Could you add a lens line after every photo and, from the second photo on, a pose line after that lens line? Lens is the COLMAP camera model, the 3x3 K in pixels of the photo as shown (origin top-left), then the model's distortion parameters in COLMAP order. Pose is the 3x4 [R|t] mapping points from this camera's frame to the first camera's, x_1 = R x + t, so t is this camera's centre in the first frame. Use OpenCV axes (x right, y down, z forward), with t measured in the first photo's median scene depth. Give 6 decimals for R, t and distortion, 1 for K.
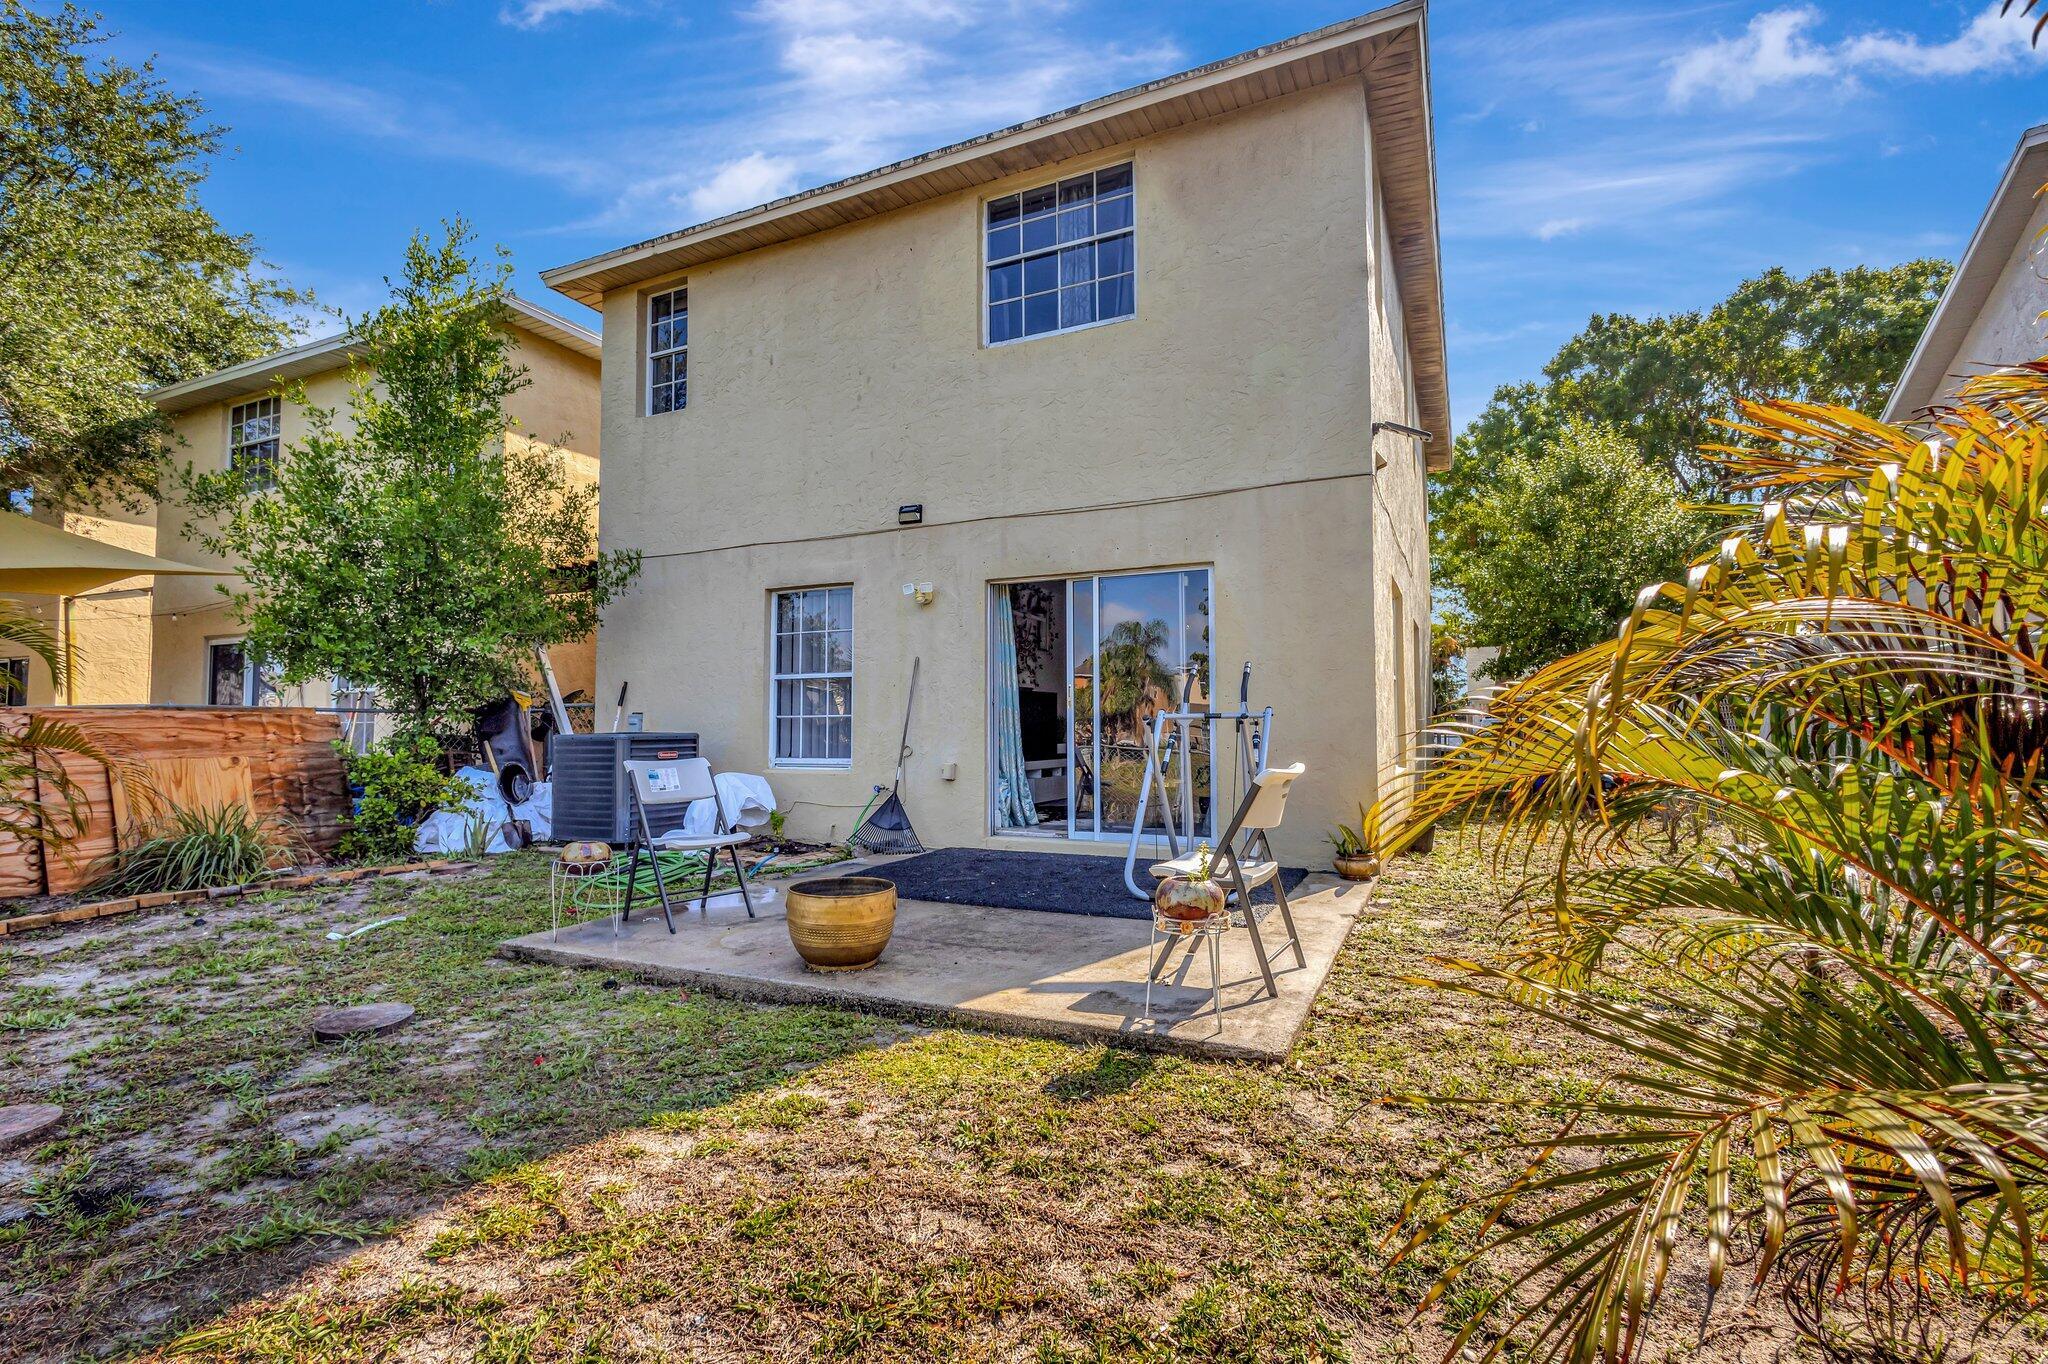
lens RADIAL K [[942.4, 0, 1011.0], [0, 942.4, 688.7], [0, 0, 1]] dist [0.003599, 0.000158]
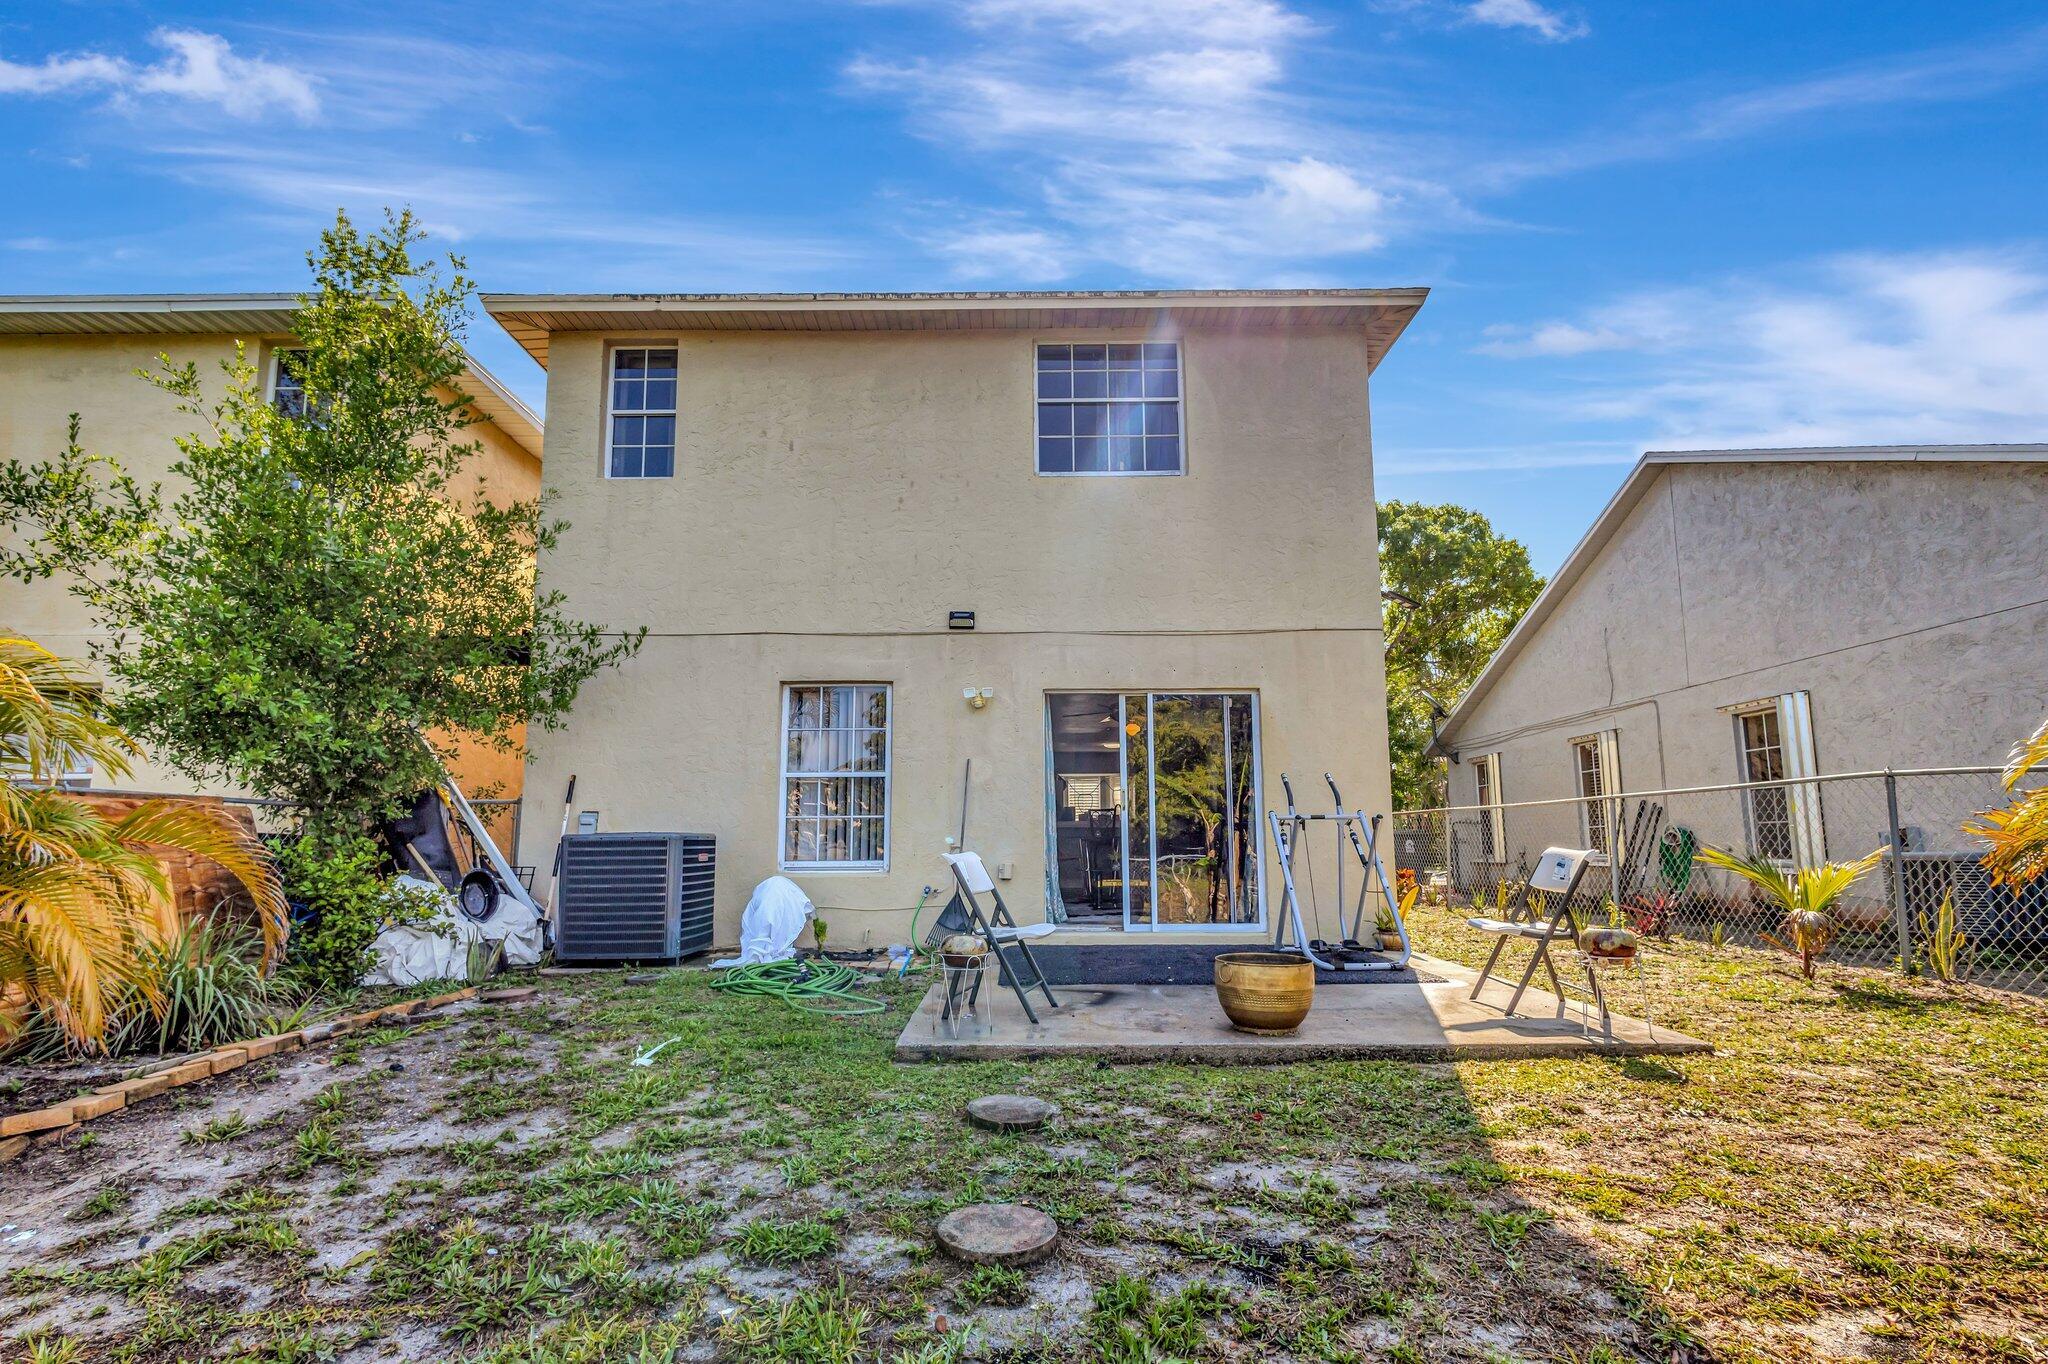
lens RADIAL K [[962.0, 0, 1022.2], [0, 962.0, 726.6], [0, 0, 1]] dist [0.001177, 0.000332]
pose [[0.902289, 0.053124, 0.427846, -0.488252], [-0.017638, 0.996097, -0.086484, 0.019651], [-0.430771, 0.070488, 0.899704, 0.038118]]
